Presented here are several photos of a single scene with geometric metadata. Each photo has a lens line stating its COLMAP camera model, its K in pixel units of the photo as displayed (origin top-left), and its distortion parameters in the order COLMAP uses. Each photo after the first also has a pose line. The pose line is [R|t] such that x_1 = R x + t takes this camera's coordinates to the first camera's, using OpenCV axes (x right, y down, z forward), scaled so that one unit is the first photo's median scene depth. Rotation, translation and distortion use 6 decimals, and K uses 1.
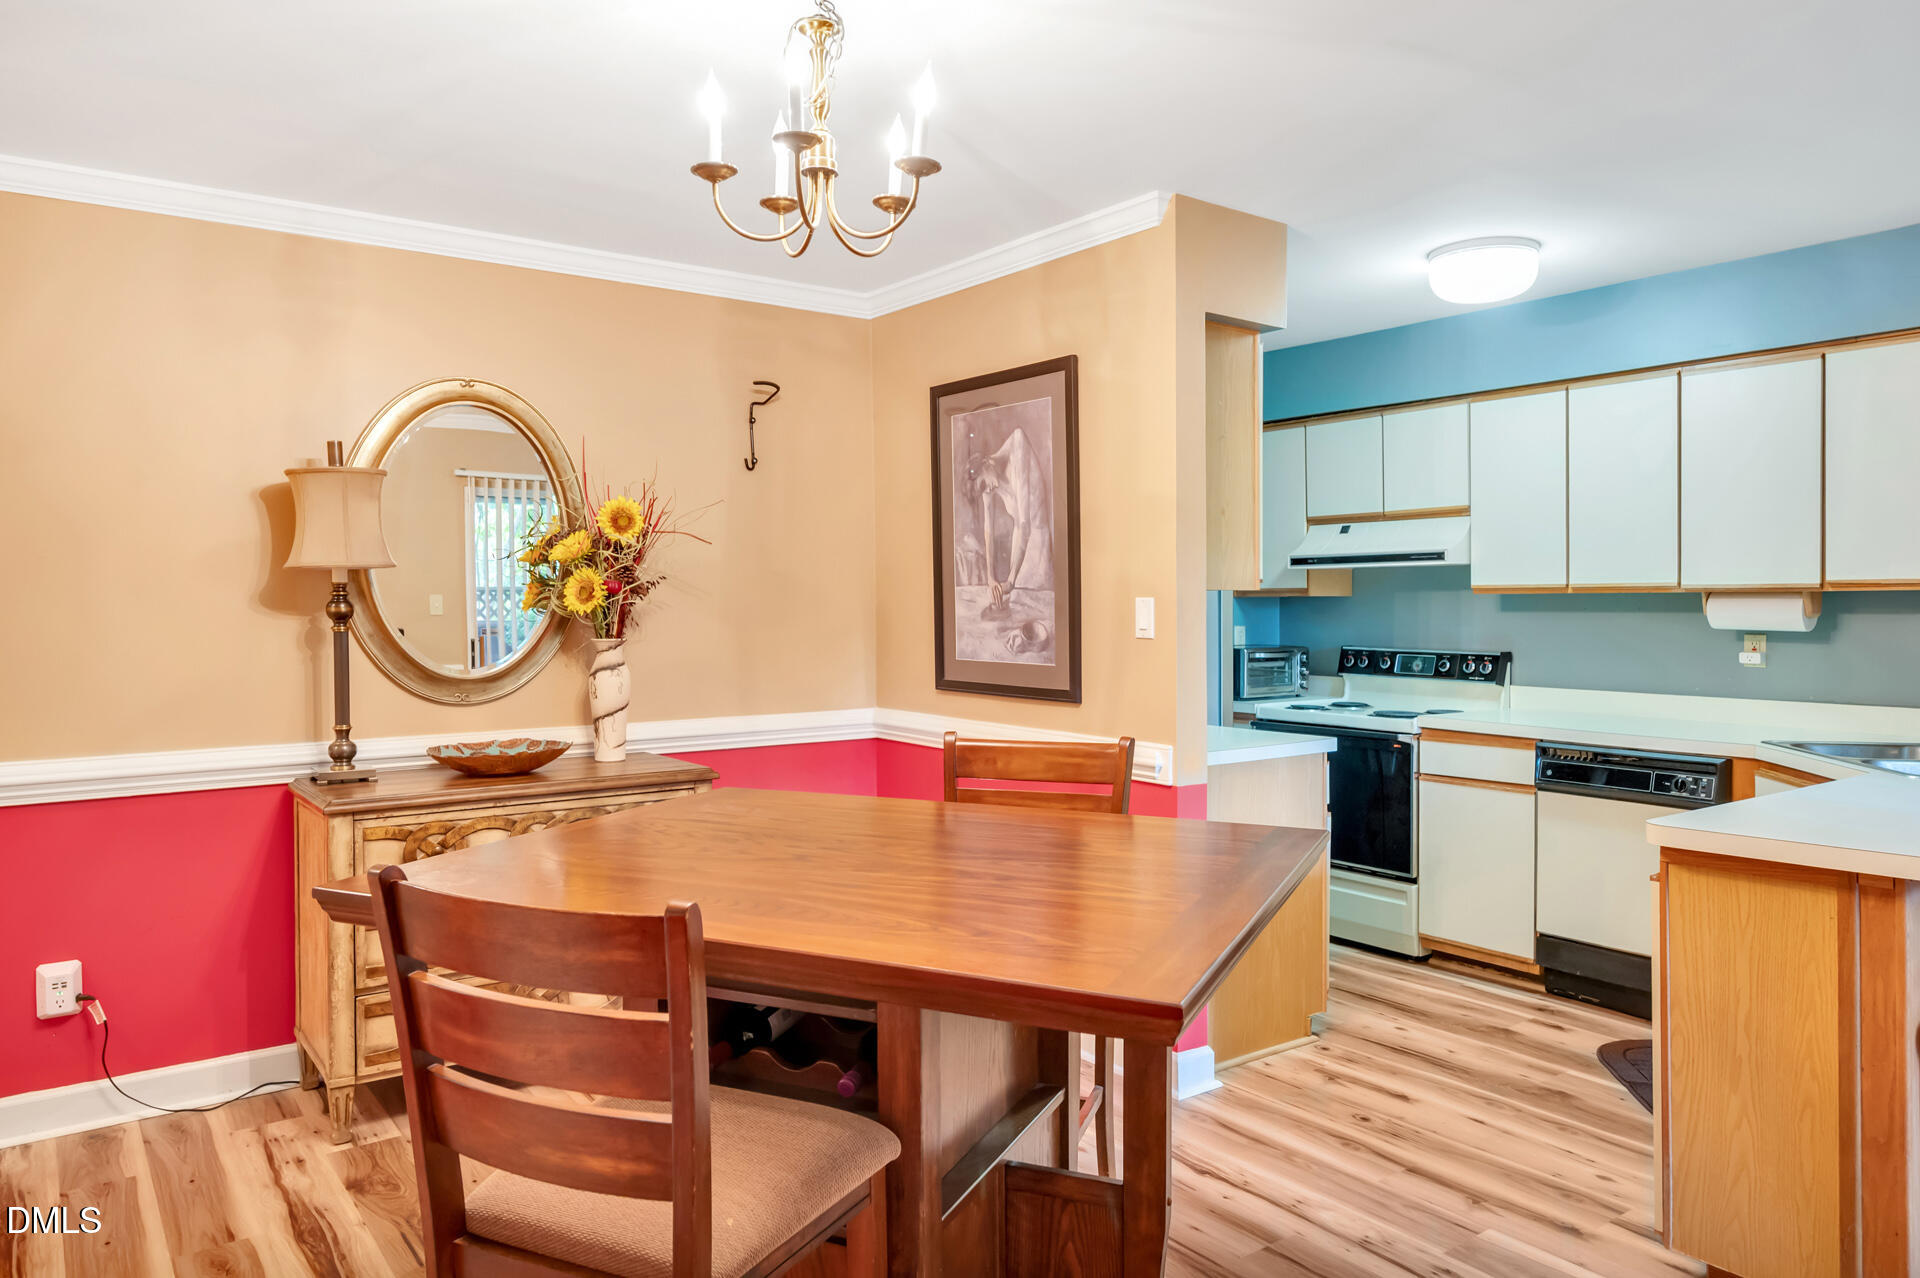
lens RADIAL K [[1232.4, 0, 967.4], [0, 1232.4, 639.5], [0, 0, 1]] dist [-0.001354, 0.001733]
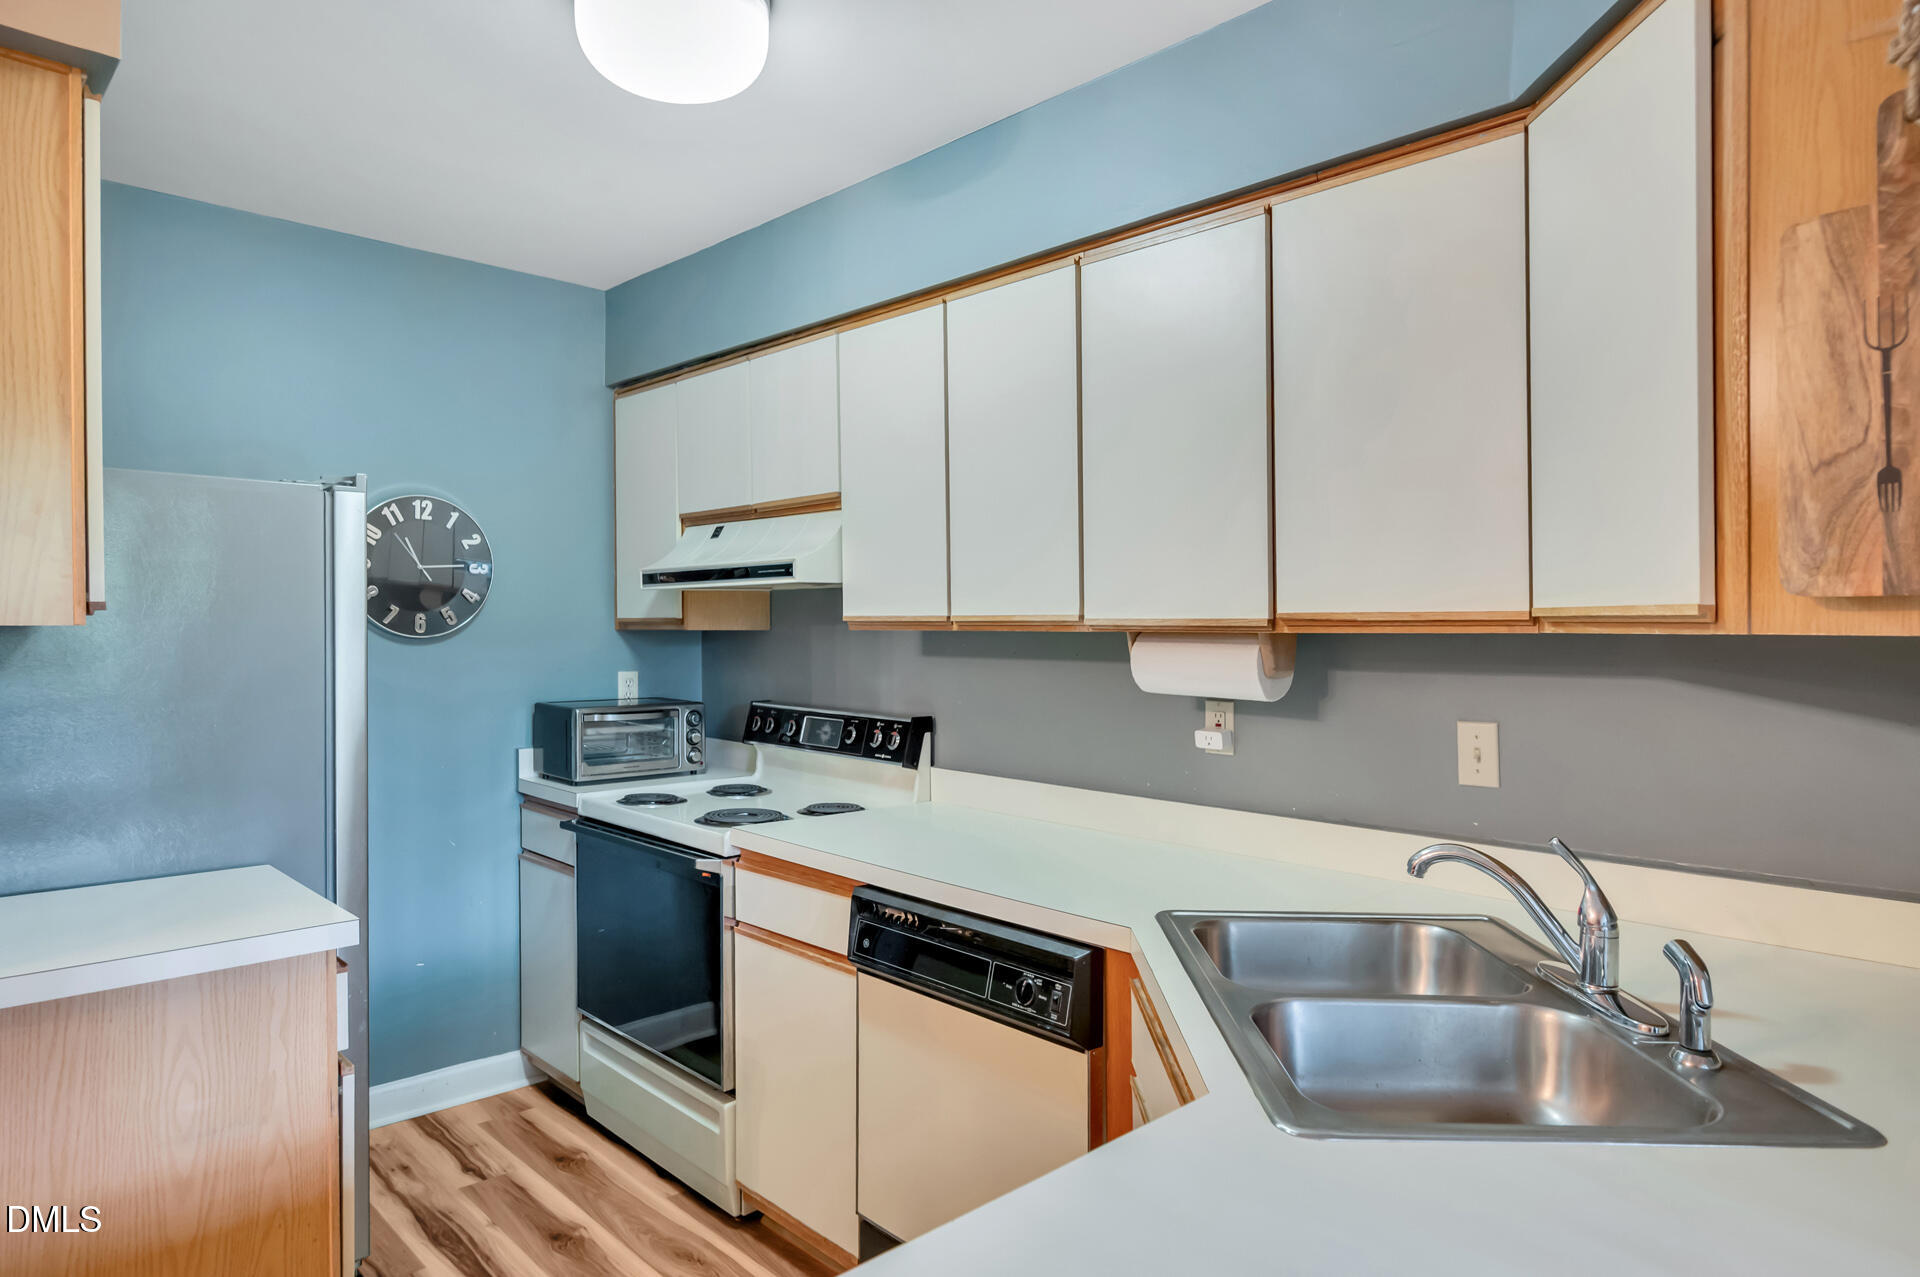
lens RADIAL K [[1103.6, 0, 955.4], [0, 1103.6, 631.3], [0, 0, 1]] dist [-0.004969, -0.000449]
pose [[0.991467, 0.007140, 0.130162, 0.391935], [-0.003747, 0.999647, -0.026287, -0.021312], [-0.130304, 0.025575, 0.991144, 0.422840]]
